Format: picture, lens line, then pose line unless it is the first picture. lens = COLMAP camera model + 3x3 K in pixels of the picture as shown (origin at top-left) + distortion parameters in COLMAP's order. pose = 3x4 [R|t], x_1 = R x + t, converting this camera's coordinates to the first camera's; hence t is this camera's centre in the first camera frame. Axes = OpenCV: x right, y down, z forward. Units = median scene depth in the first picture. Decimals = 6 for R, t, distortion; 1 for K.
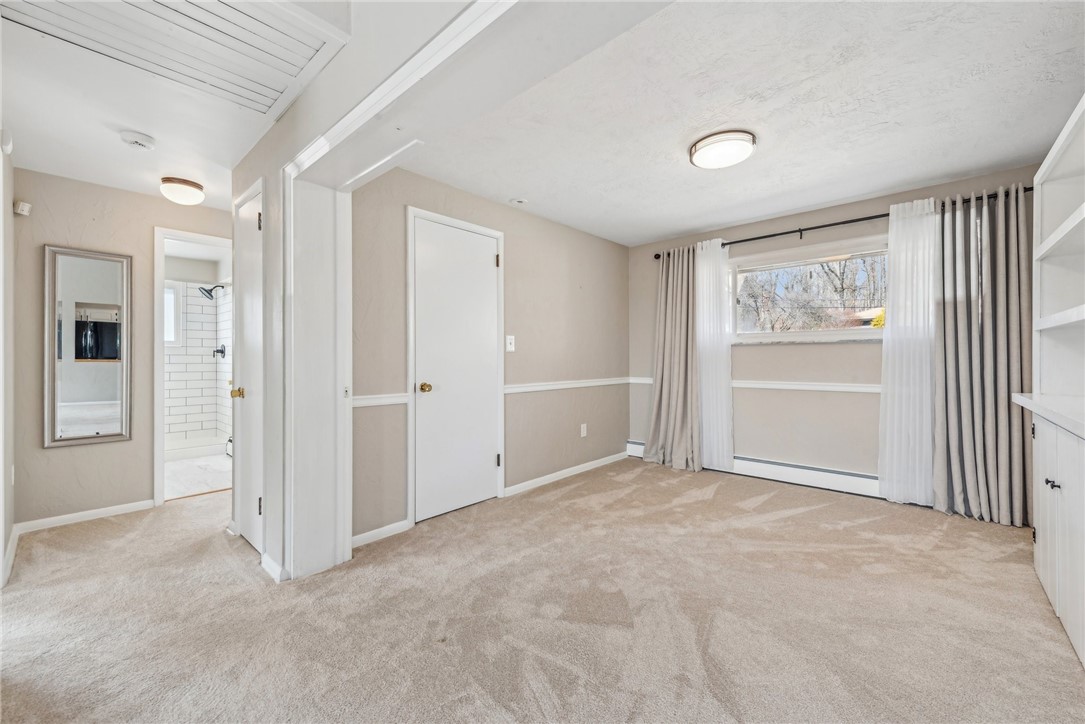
lens RADIAL K [[430.8, 0, 546.1], [0, 430.8, 359.9], [0, 0, 1]] dist [0.011804, -0.000070]
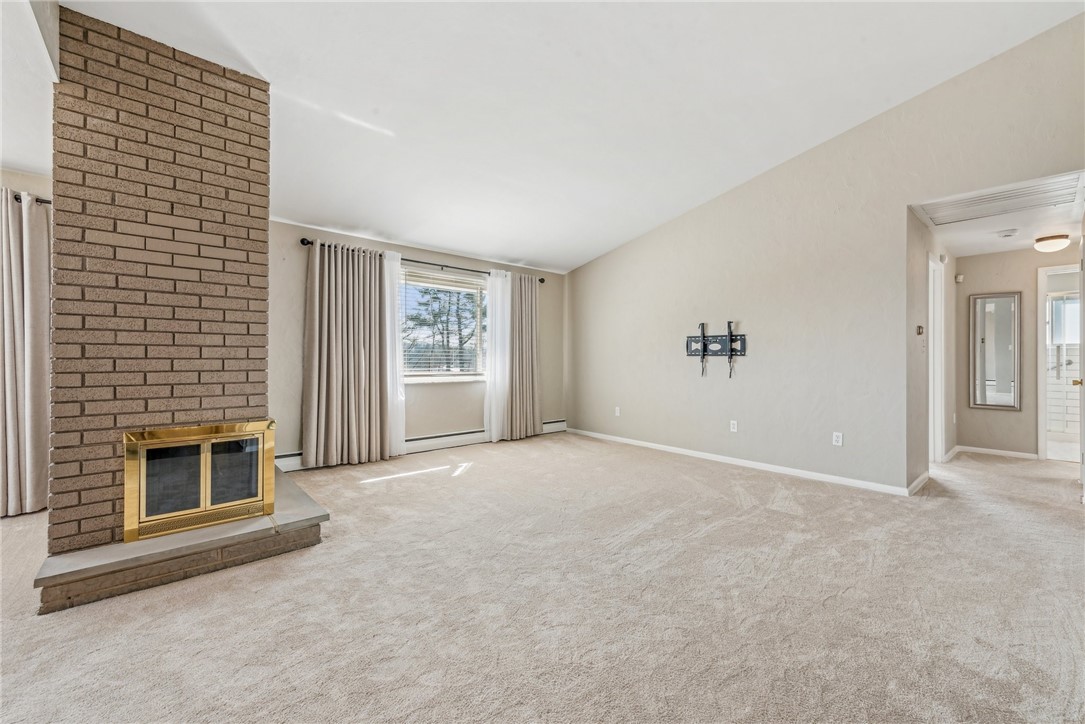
lens RADIAL K [[430.8, 0, 545.9], [0, 430.8, 361.0], [0, 0, 1]] dist [0.011804, -0.000070]
pose [[-0.128543, 0.004623, -0.991693, 0.819778], [0.001618, 0.999989, 0.004452, -0.002330], [0.991703, -0.001033, -0.128549, -0.479759]]
